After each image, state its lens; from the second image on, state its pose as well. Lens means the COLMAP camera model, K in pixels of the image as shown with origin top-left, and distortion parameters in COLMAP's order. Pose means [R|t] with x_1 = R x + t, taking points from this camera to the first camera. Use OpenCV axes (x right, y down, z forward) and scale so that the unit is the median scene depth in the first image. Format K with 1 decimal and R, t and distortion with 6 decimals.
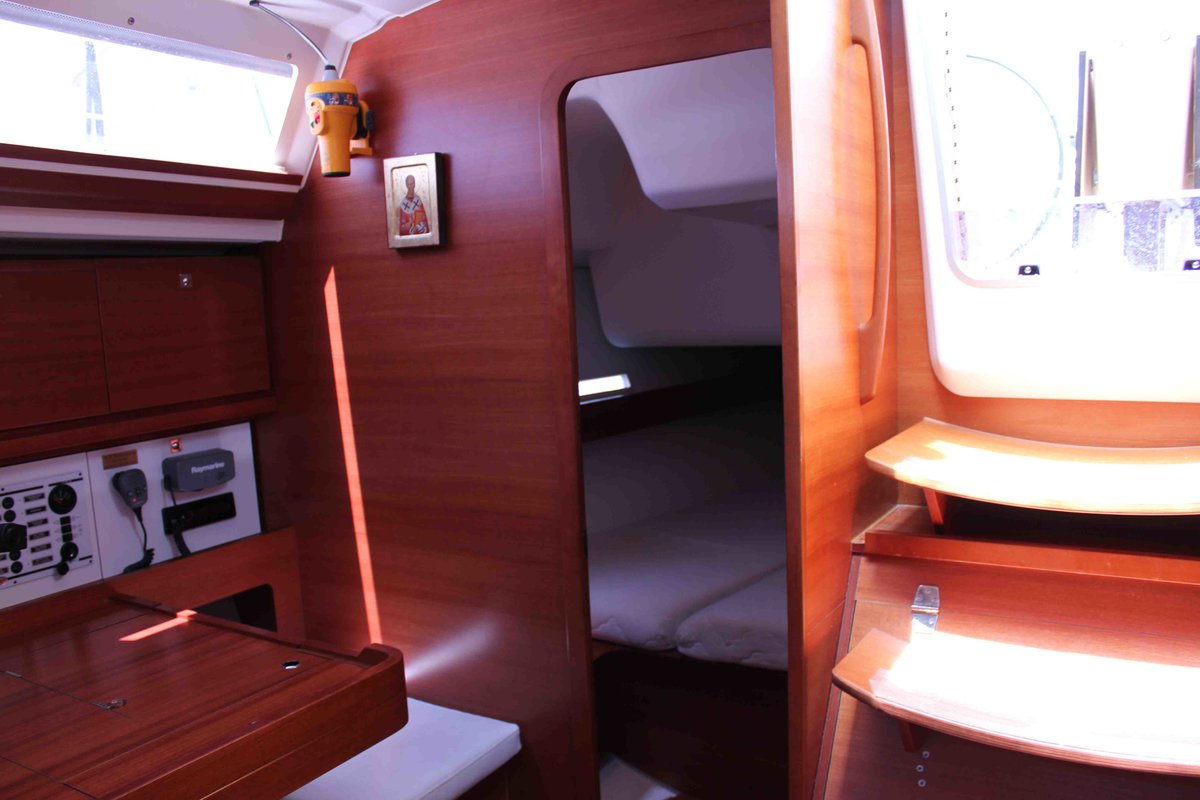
lens RADIAL K [[984.7, 0, 600.0], [0, 984.7, 400.0], [0, 0, 1]] dist [-0.166838, 0.181184]
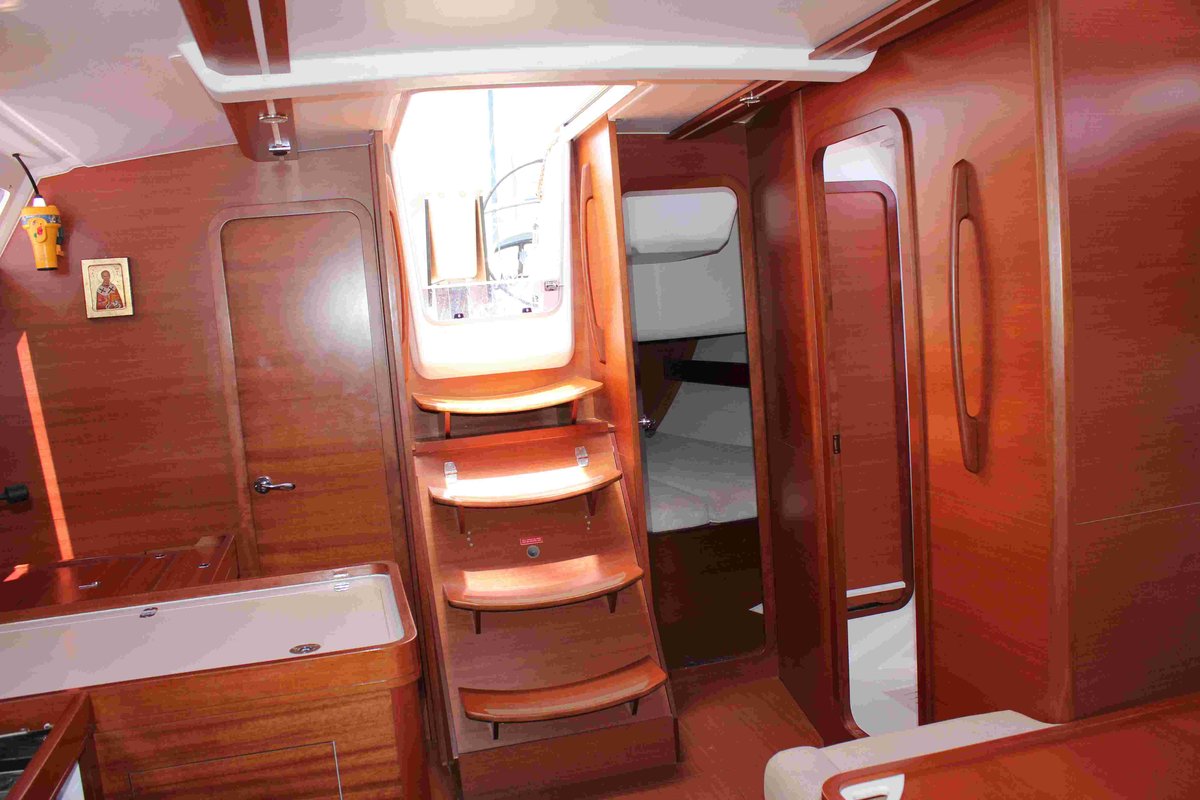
lens RADIAL K [[984.7, 0, 600.0], [0, 984.7, 400.0], [0, 0, 1]] dist [-0.166838, 0.181184]
pose [[0.688871, -0.080905, 0.720355, -0.763360], [0.137873, 0.990235, -0.020632, 0.113359], [-0.711652, 0.113530, 0.693298, -0.594168]]
